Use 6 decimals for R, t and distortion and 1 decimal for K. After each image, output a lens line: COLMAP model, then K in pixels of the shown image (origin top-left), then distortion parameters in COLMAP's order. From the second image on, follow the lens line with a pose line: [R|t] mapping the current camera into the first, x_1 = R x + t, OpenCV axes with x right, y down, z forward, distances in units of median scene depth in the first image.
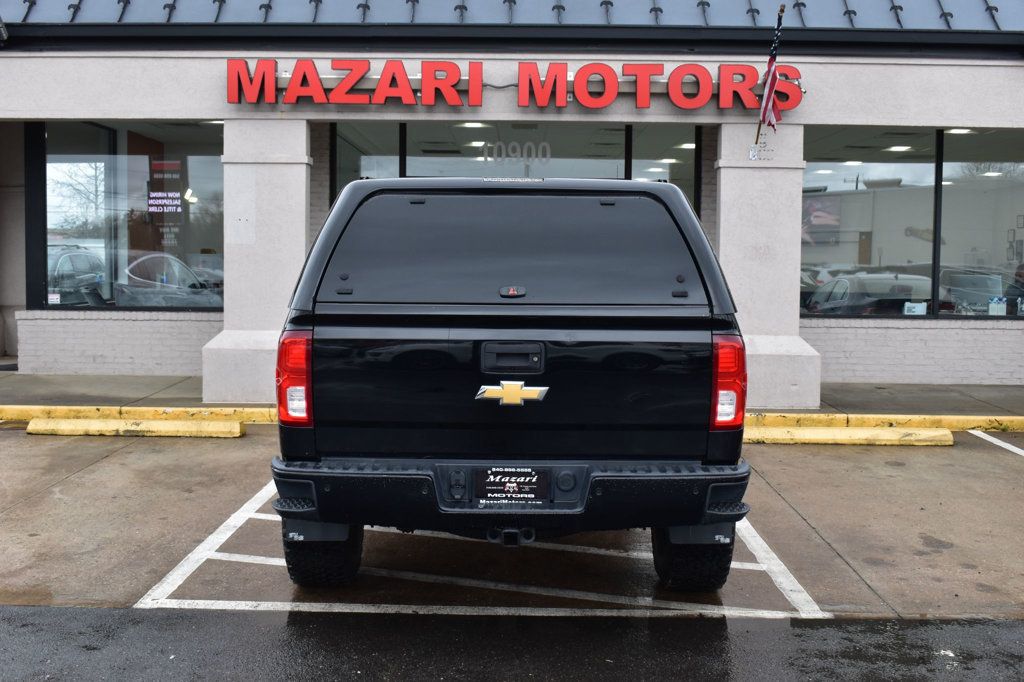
lens RADIAL K [[1199.5, 0, 513.4], [0, 1199.5, 347.7], [0, 0, 1]] dist [-0.063603, 0.000000]
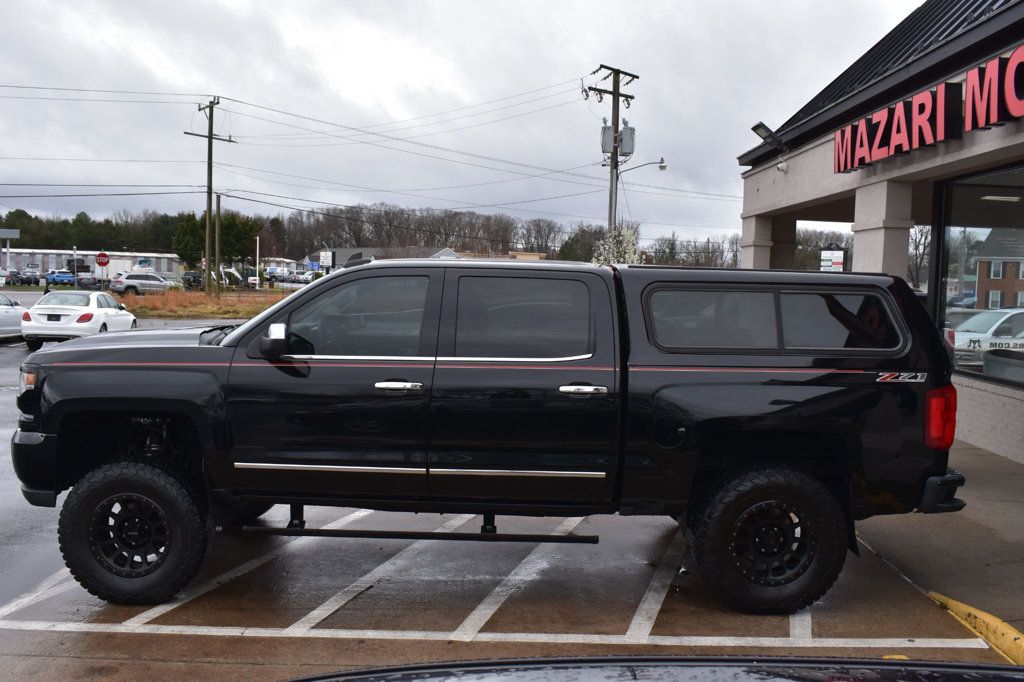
lens RADIAL K [[954.2, 0, 510.6], [0, 954.2, 338.1], [0, 0, 1]] dist [-0.019267, 0.000000]
pose [[-0.035071, 0.056604, -0.997781, 0.583281], [-0.106759, 0.992470, 0.060055, -0.087311], [0.993666, 0.108628, -0.028764, 0.767605]]
